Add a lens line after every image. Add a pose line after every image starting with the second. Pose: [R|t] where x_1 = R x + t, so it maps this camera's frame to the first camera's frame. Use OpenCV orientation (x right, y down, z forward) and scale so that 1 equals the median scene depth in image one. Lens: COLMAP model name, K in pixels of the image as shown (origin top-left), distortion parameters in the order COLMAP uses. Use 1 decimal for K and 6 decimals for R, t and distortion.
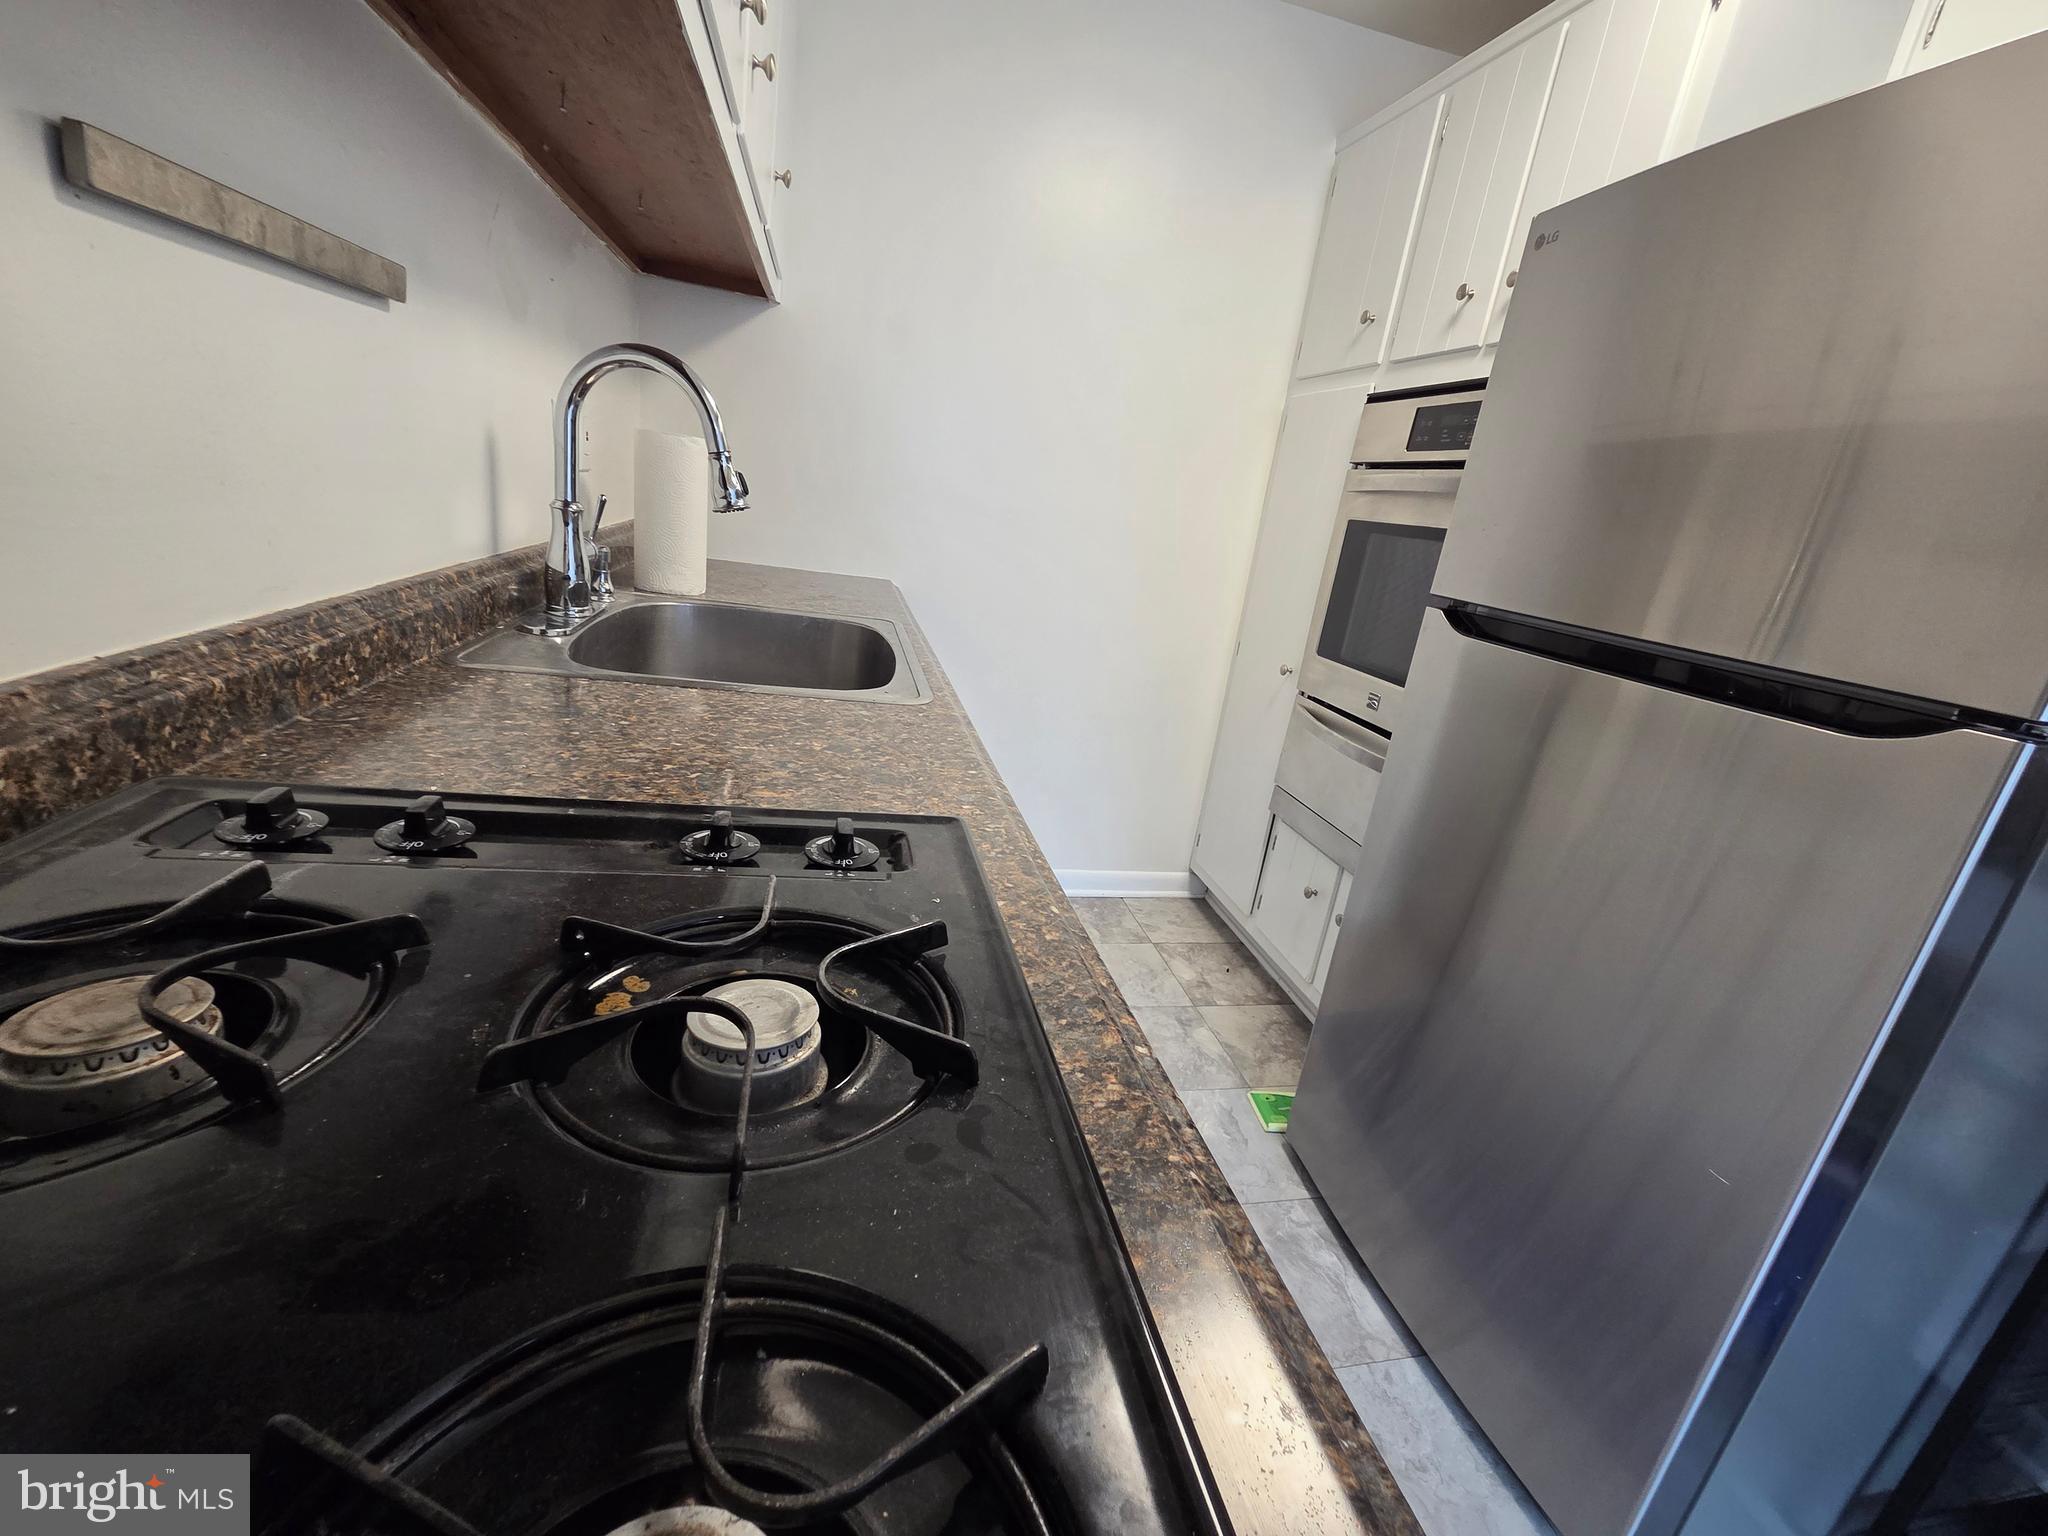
lens RADIAL K [[847.6, 0, 1020.0], [0, 847.6, 766.4], [0, 0, 1]] dist [0.007265, 0.000266]
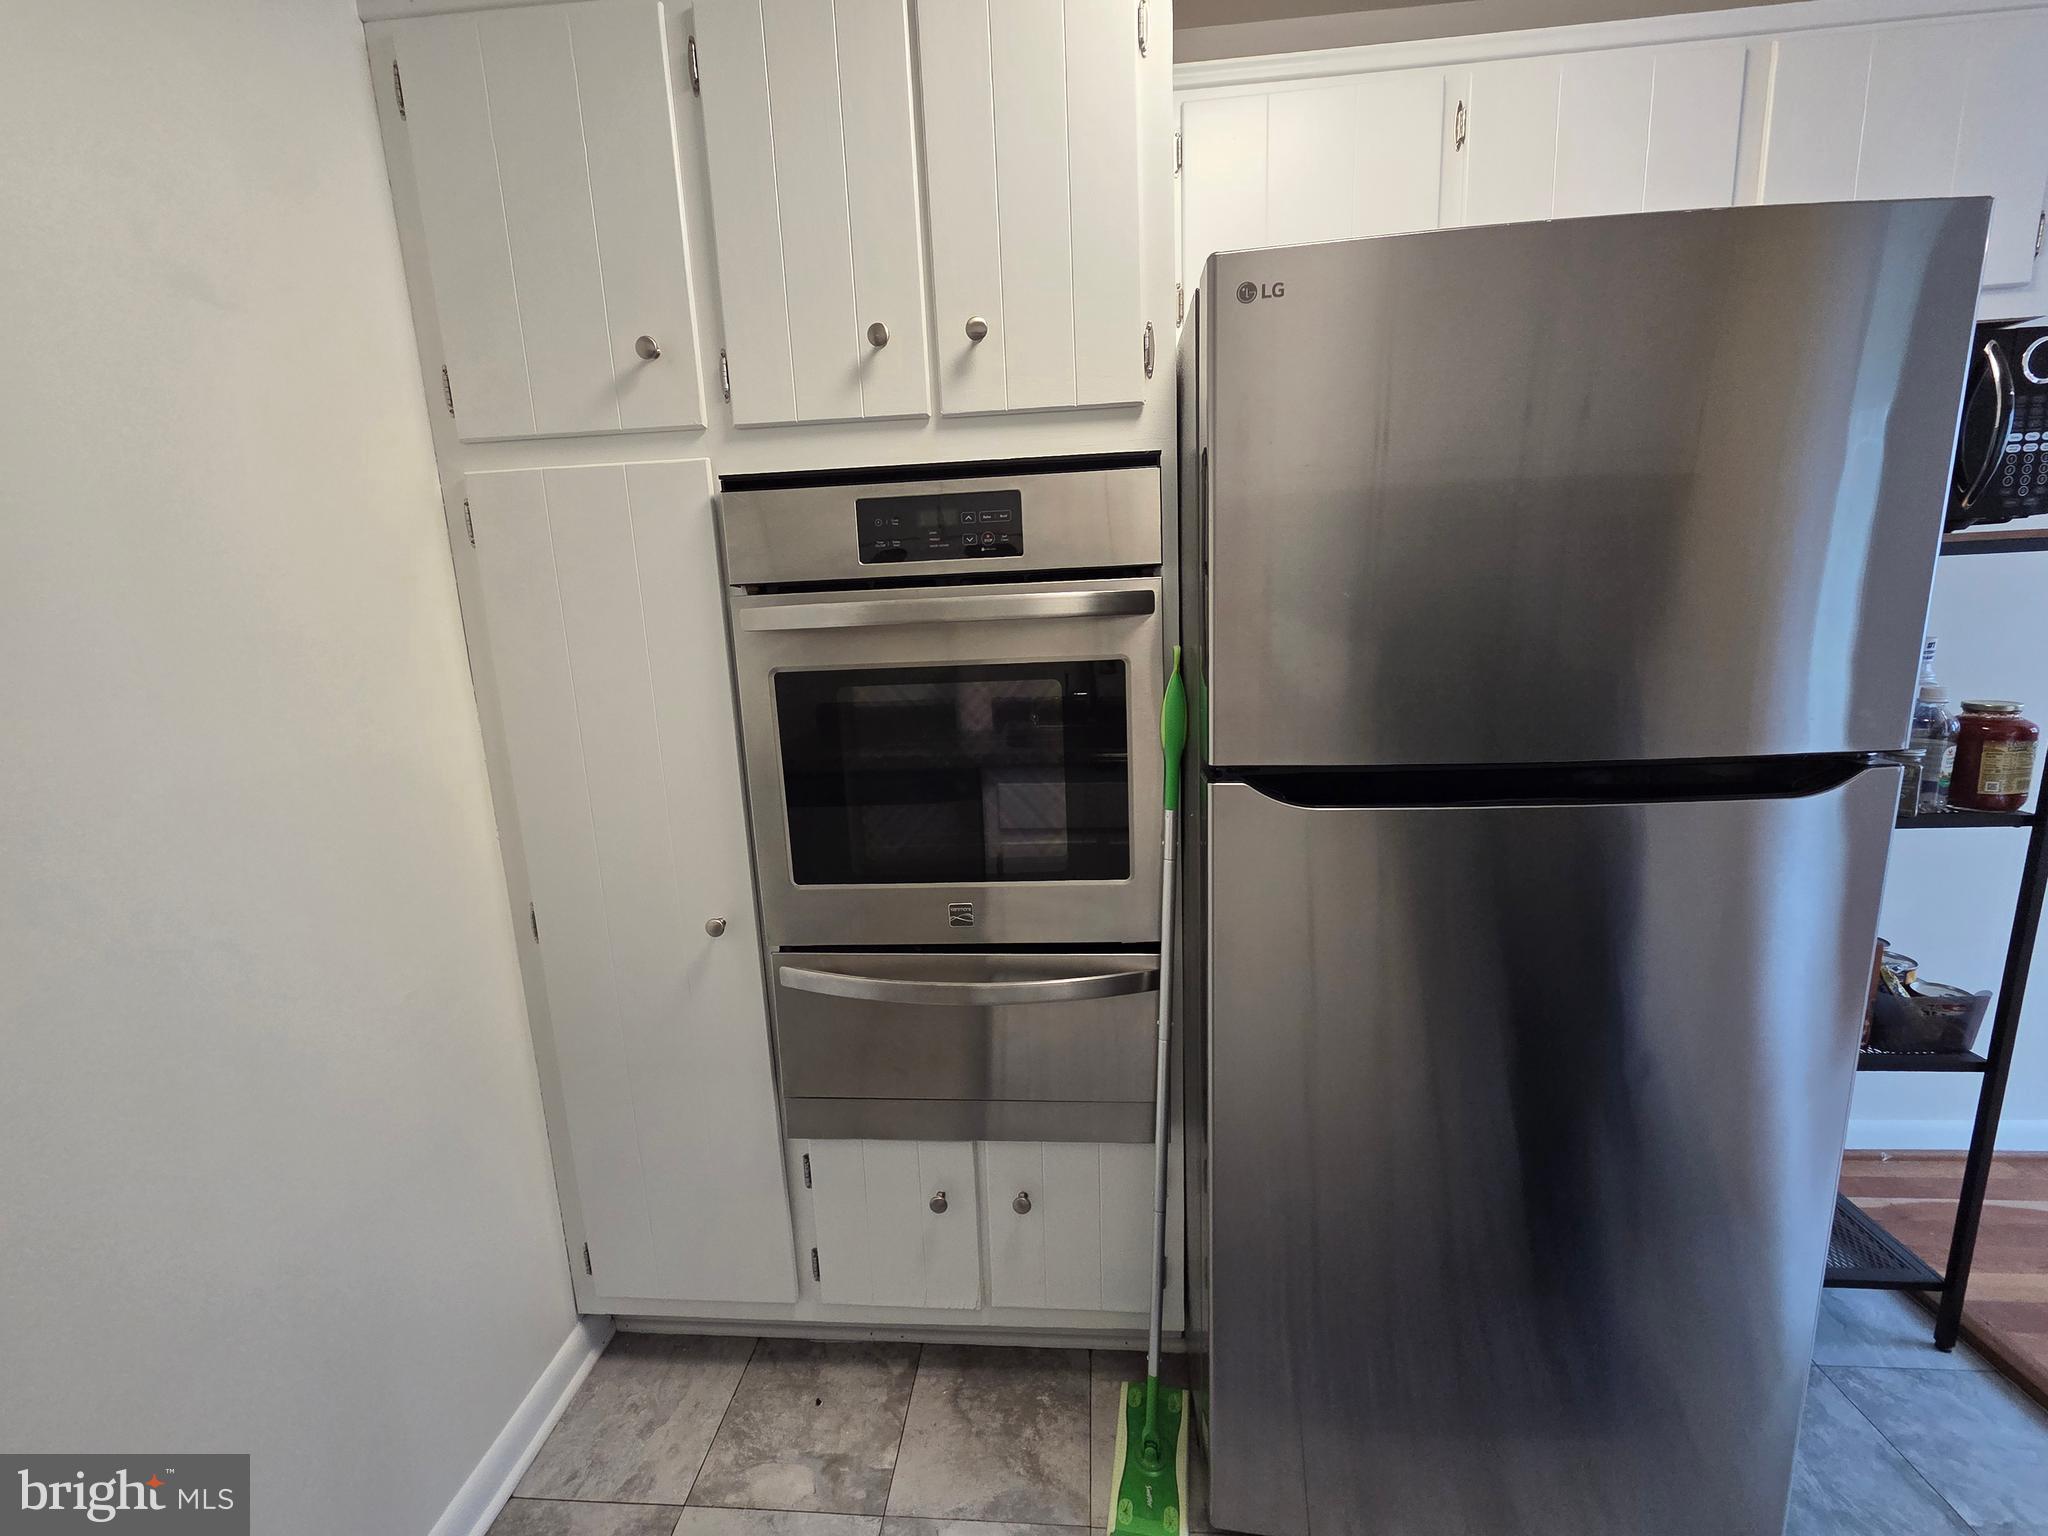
lens RADIAL K [[847.6, 0, 1020.0], [0, 847.6, 766.4], [0, 0, 1]] dist [0.007265, 0.000266]
pose [[0.281675, -0.317840, 0.905338, -0.138845], [0.363662, 0.908511, 0.205809, -0.282272], [-0.887924, 0.271266, 0.371492, 0.610759]]
